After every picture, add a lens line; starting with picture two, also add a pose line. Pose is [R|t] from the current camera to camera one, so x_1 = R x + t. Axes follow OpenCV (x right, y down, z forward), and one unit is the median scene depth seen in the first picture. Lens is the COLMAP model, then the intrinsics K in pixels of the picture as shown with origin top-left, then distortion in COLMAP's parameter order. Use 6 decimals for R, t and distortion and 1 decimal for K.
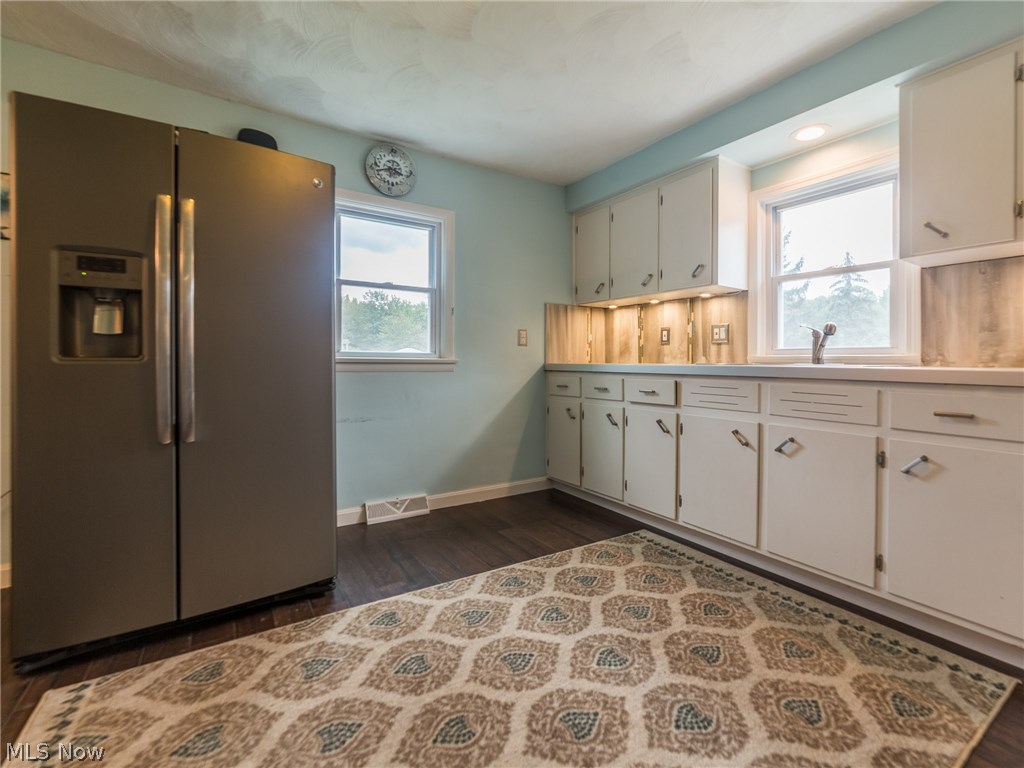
lens RADIAL K [[463.9, 0, 521.1], [0, 463.9, 367.0], [0, 0, 1]] dist [-0.016998, -0.000396]
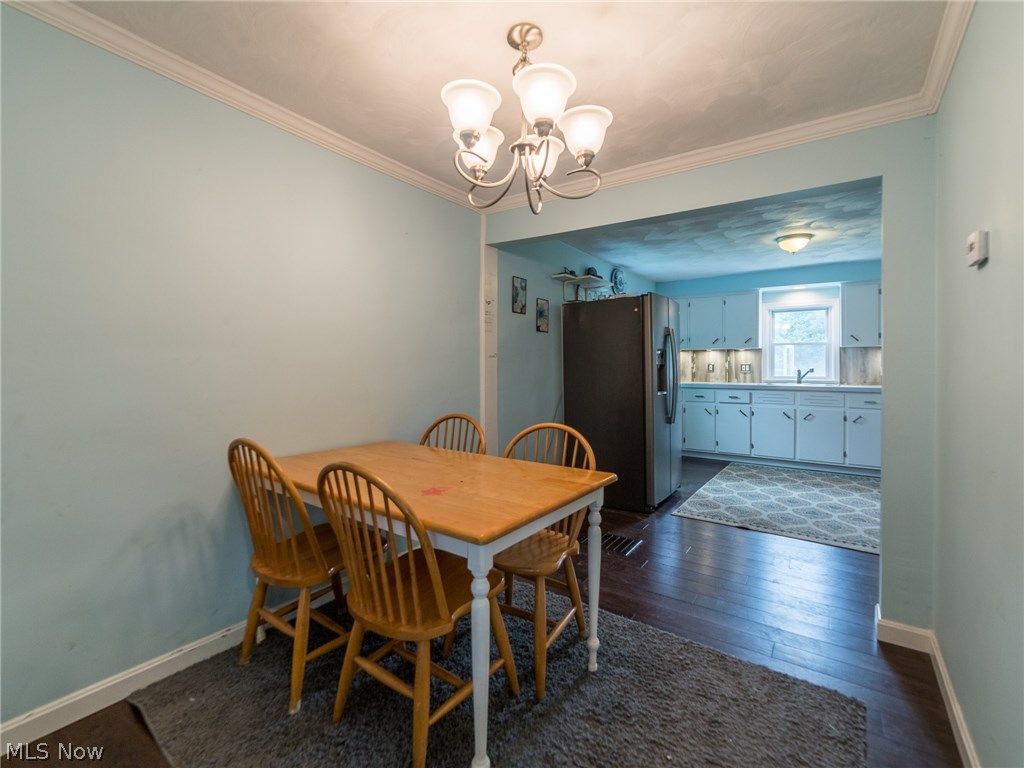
lens RADIAL K [[463.9, 0, 511.3], [0, 463.9, 377.6], [0, 0, 1]] dist [-0.016998, -0.000396]
pose [[0.932163, -0.014767, 0.361739, -1.534062], [0.010228, 0.999843, 0.014458, -0.083026], [-0.361896, -0.009777, 0.932167, -0.648315]]
